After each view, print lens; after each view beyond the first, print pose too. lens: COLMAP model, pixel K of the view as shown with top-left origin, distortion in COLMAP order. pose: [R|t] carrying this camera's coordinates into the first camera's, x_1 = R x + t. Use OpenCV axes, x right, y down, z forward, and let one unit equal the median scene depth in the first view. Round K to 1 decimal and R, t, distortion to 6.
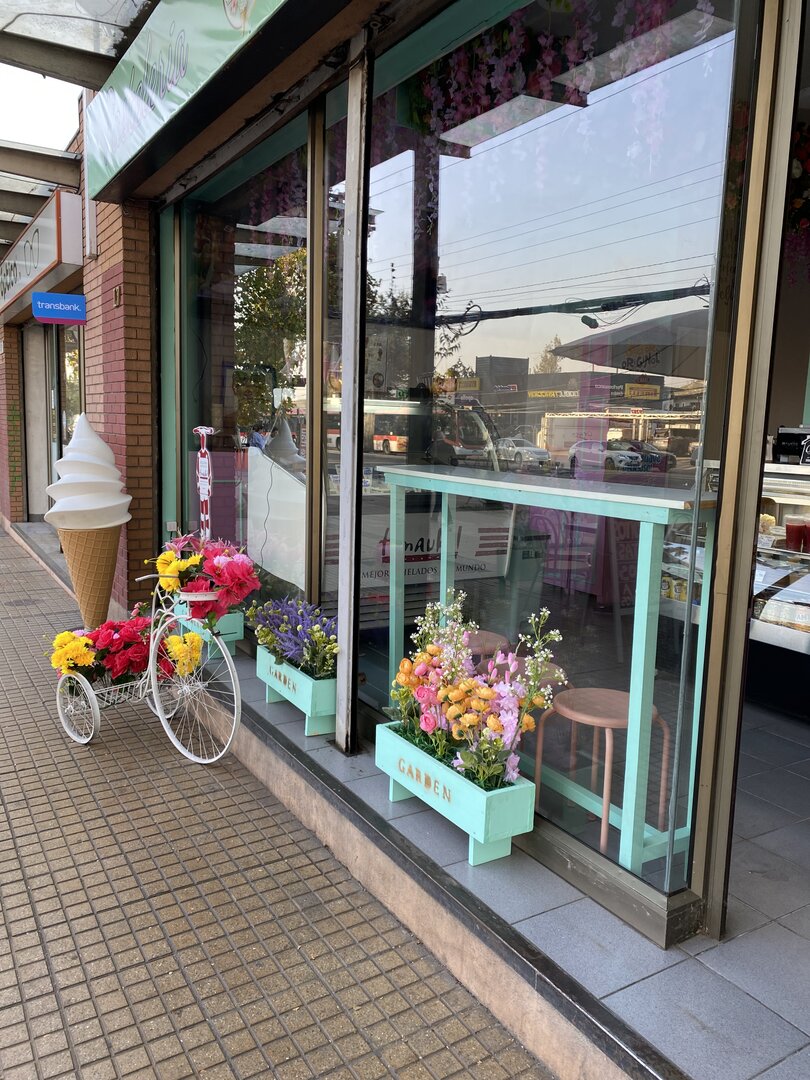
lens RADIAL K [[831.7, 0, 405.0], [0, 831.7, 540.0], [0, 0, 1]] dist [0.078406, -0.006148]
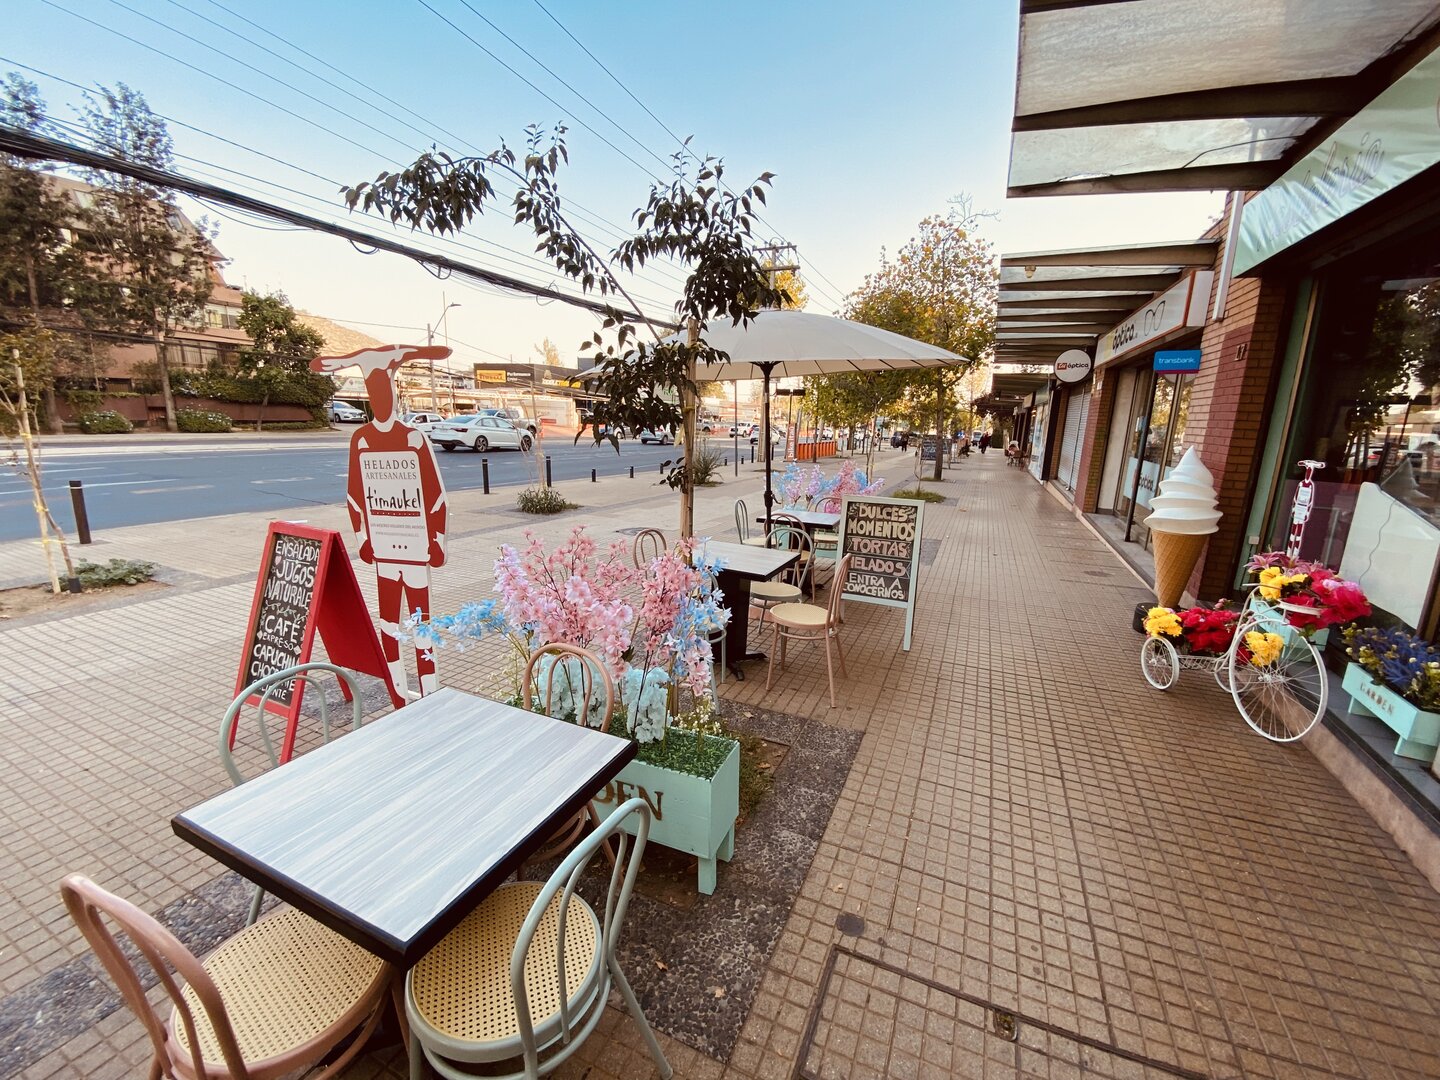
lens RADIAL K [[589.5, 0, 720.0], [0, 589.5, 540.0], [0, 0, 1]] dist [0.013125, -0.017843]
pose [[0.571448, 0.163698, -0.804146, -0.051887], [-0.129375, 0.985619, 0.108703, -0.013392], [0.810376, 0.041918, 0.584408, -0.168427]]
